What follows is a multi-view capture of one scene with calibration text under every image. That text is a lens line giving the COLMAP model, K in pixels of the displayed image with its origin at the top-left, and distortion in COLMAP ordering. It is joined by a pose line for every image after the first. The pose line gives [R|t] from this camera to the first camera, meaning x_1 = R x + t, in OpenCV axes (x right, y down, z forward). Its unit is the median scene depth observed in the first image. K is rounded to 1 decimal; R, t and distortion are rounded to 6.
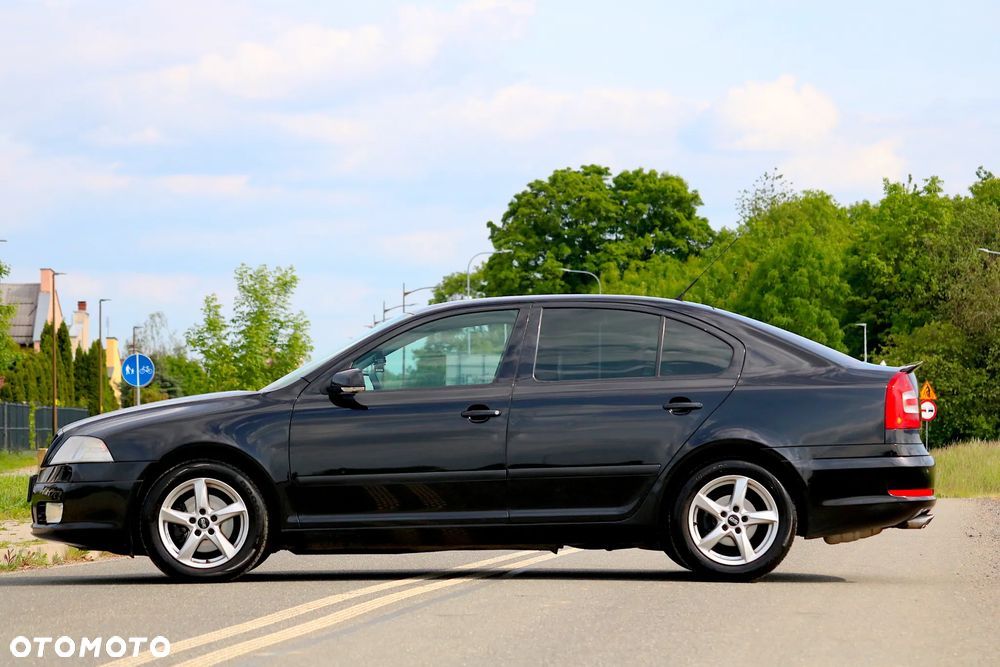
lens RADIAL K [[3753.6, 0, 500.0], [0, 3753.6, 333.5], [0, 0, 1]] dist [-0.045831, -0.197409]
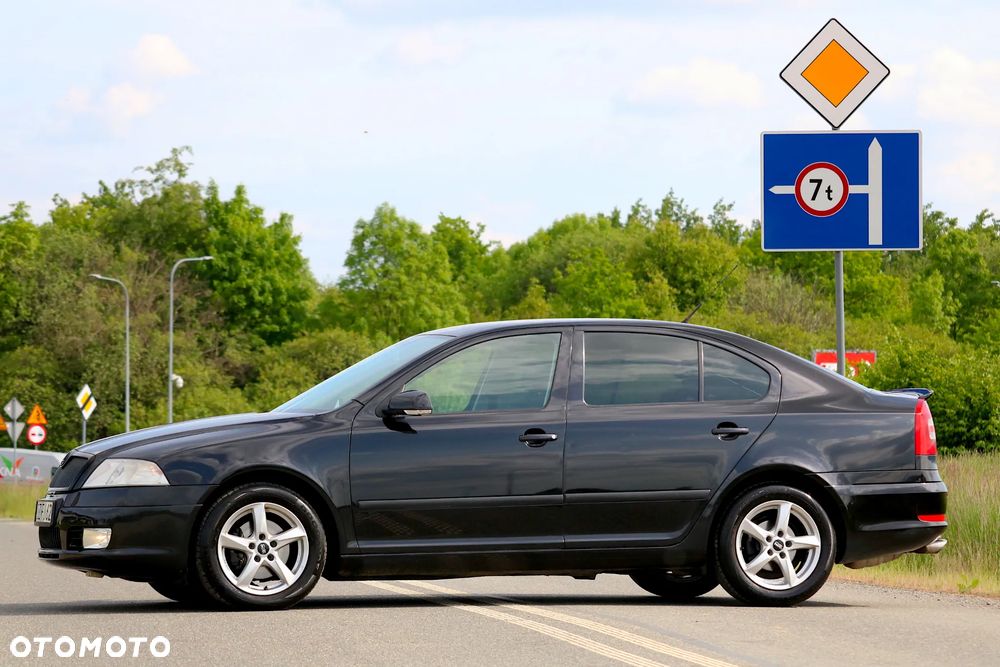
lens RADIAL K [[3732.1, 0, 500.0], [0, 3732.1, 333.5], [0, 0, 1]] dist [-0.219997, -1.723690]
pose [[0.965371, 0.013667, 0.260524, -0.267648], [-0.011926, 0.999895, -0.008263, 0.002116], [-0.260610, 0.004869, 0.965432, 0.054124]]
